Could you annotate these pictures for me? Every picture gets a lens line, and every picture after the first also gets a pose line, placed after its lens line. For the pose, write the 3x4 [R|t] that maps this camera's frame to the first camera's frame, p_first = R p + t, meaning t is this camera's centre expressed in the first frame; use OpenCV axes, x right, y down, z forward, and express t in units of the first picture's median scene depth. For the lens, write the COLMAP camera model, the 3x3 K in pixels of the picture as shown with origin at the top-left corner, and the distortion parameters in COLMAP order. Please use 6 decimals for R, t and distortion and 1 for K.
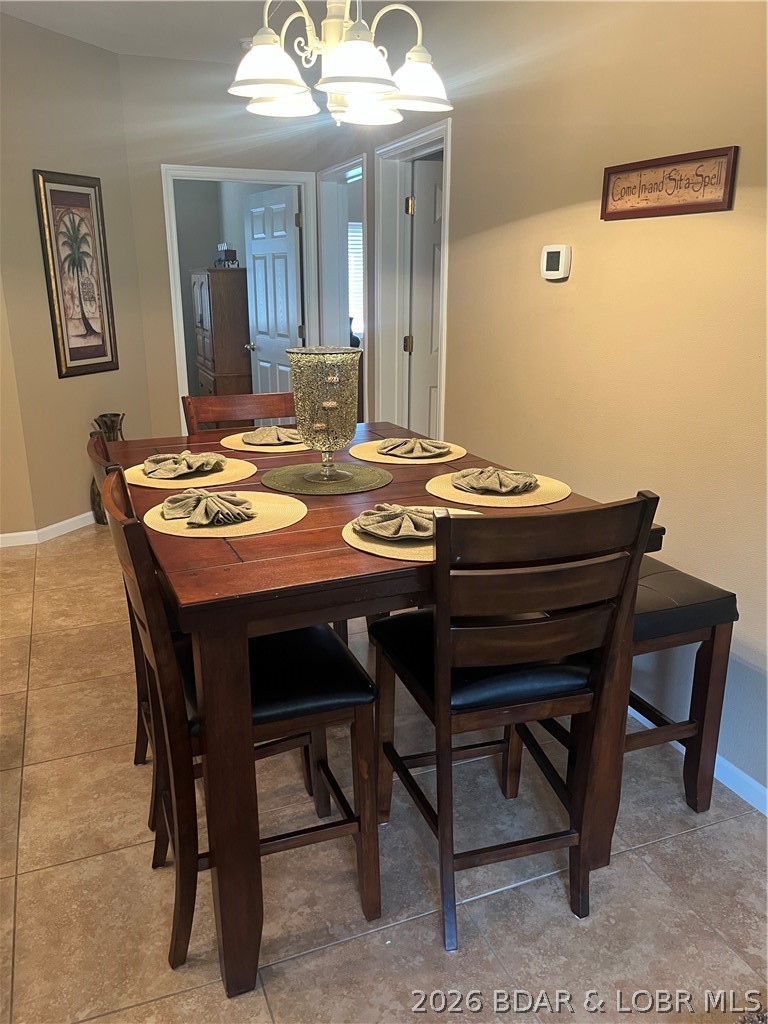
lens RADIAL K [[778.7, 0, 385.6], [0, 778.7, 519.5], [0, 0, 1]] dist [0.038420, -0.048098]
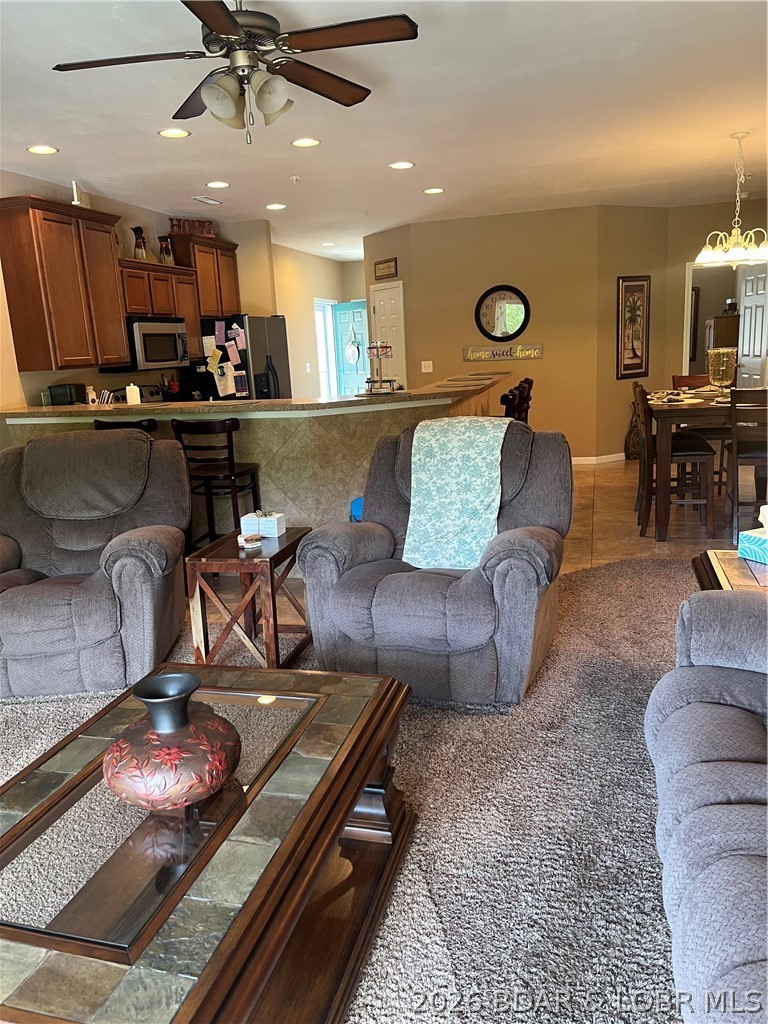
lens RADIAL K [[778.7, 0, 383.2], [0, 778.7, 515.9], [0, 0, 1]] dist [0.038420, -0.048098]
pose [[0.793805, 0.086056, -0.602053, 0.302206], [-0.122572, 0.992263, -0.019779, 0.250030], [0.595693, 0.089495, 0.798211, -0.815700]]
